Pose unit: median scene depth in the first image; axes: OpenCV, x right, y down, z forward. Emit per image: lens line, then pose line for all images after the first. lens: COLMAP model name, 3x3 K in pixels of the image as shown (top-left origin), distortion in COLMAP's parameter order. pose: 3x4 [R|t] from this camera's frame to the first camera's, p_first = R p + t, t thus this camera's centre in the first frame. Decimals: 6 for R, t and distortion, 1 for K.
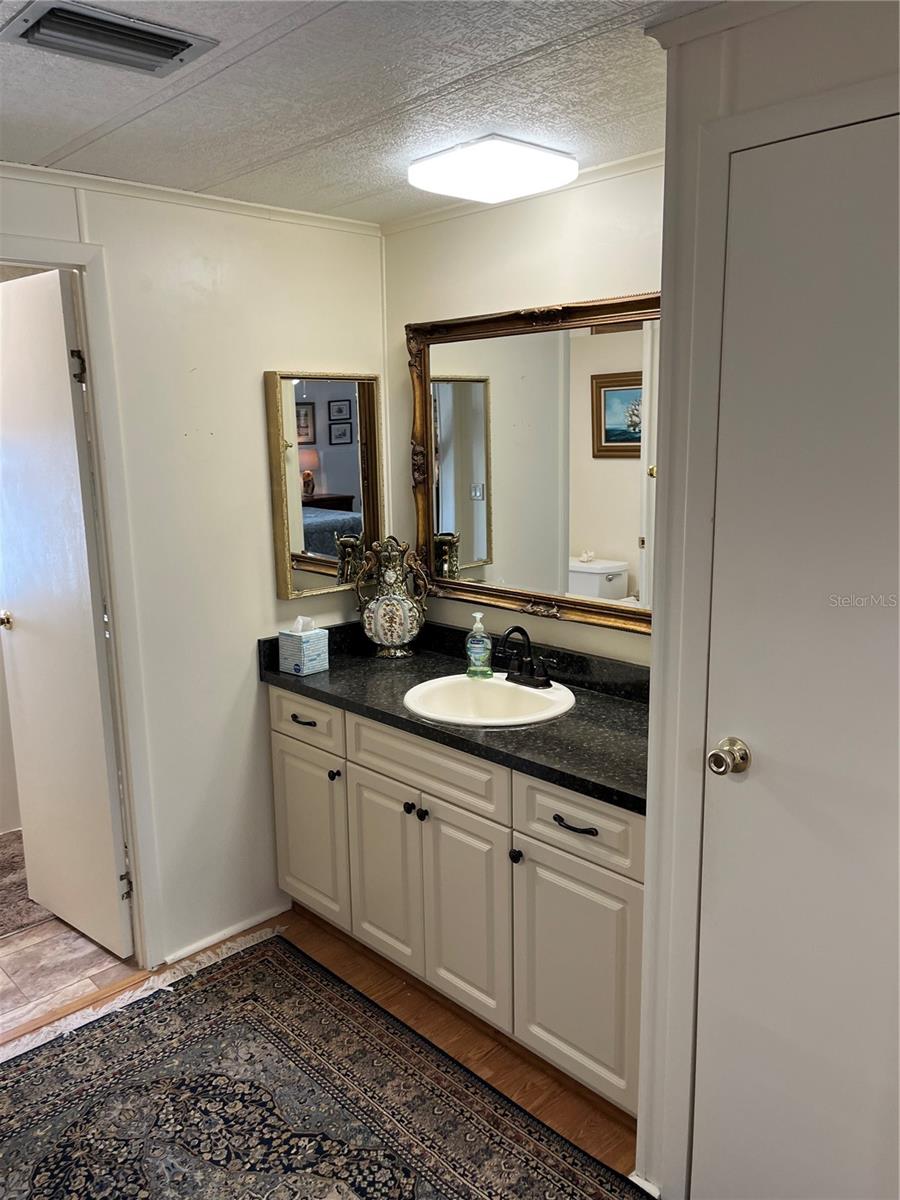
lens RADIAL K [[912.5, 0, 450.9], [0, 912.5, 599.4], [0, 0, 1]] dist [0.062529, -0.094163]
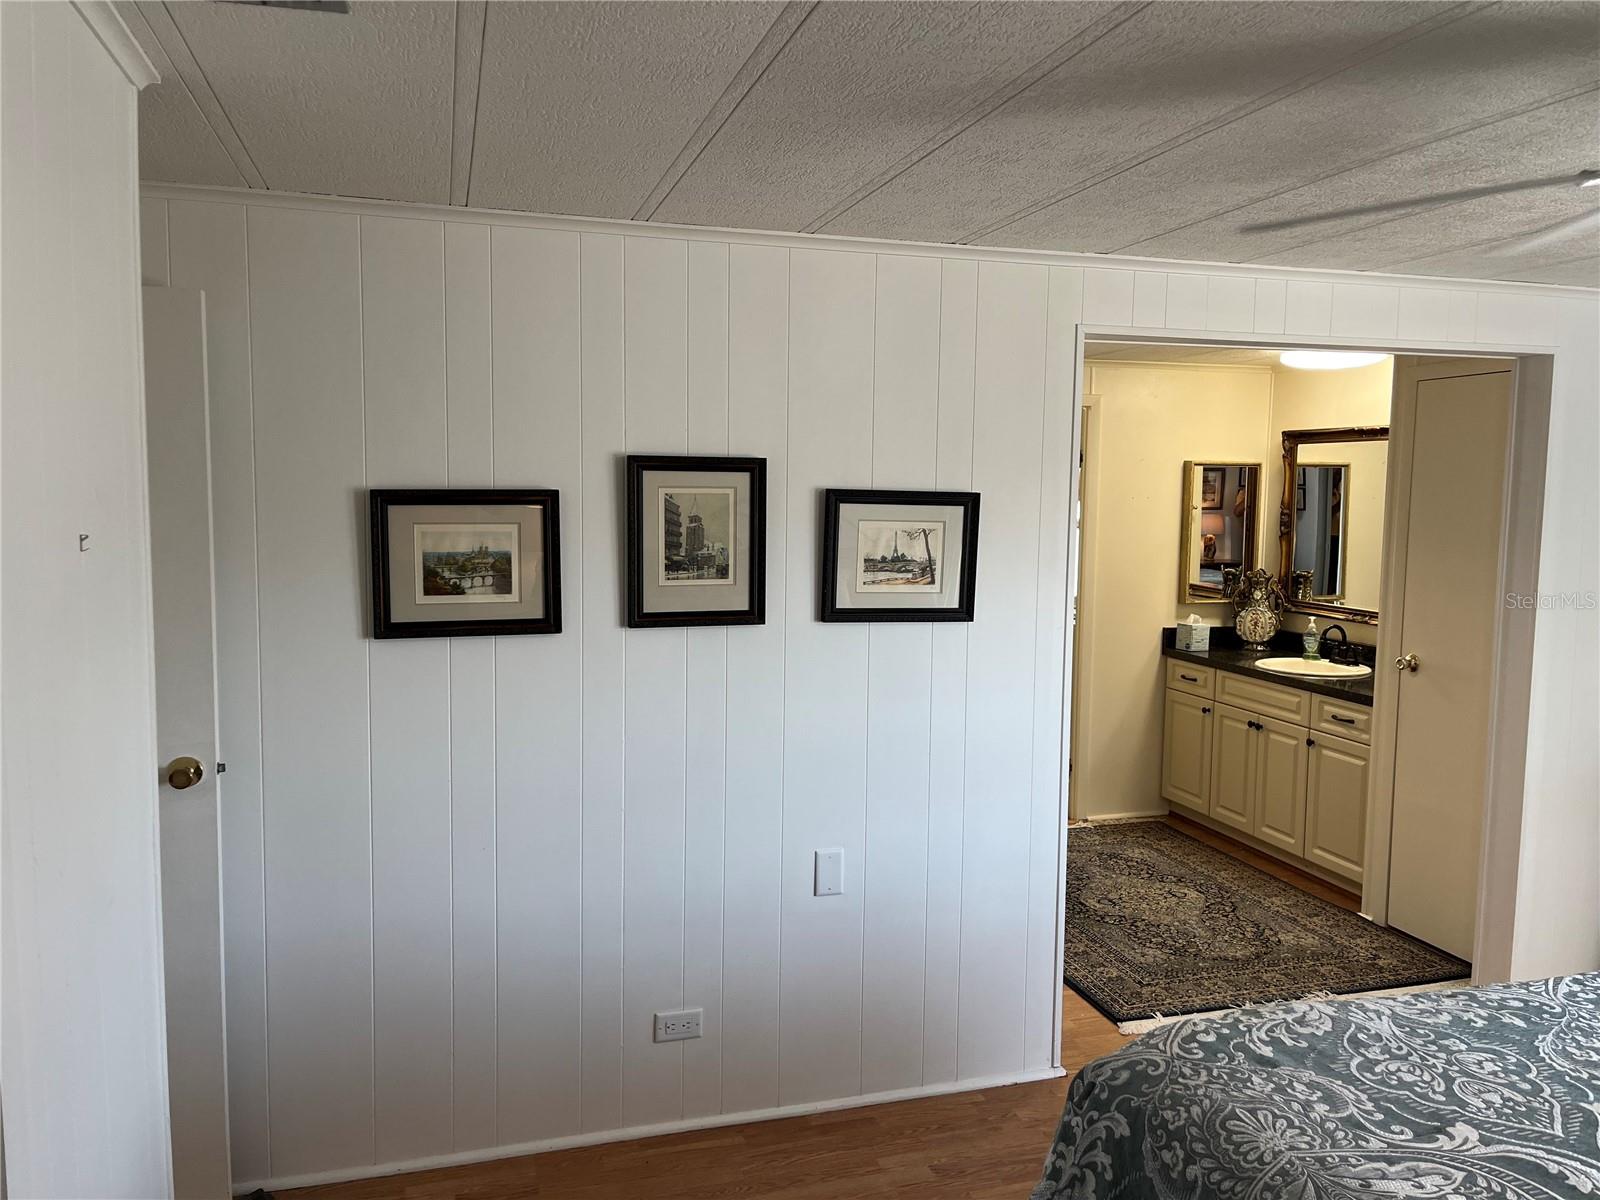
lens RADIAL K [[1216.7, 0, 805.0], [0, 1216.7, 598.3], [0, 0, 1]] dist [0.062529, -0.094163]
pose [[0.887340, 0.071141, -0.455595, 0.194375], [-0.114021, 0.991196, -0.067297, 0.204039], [0.446796, 0.111663, 0.887640, -1.134452]]
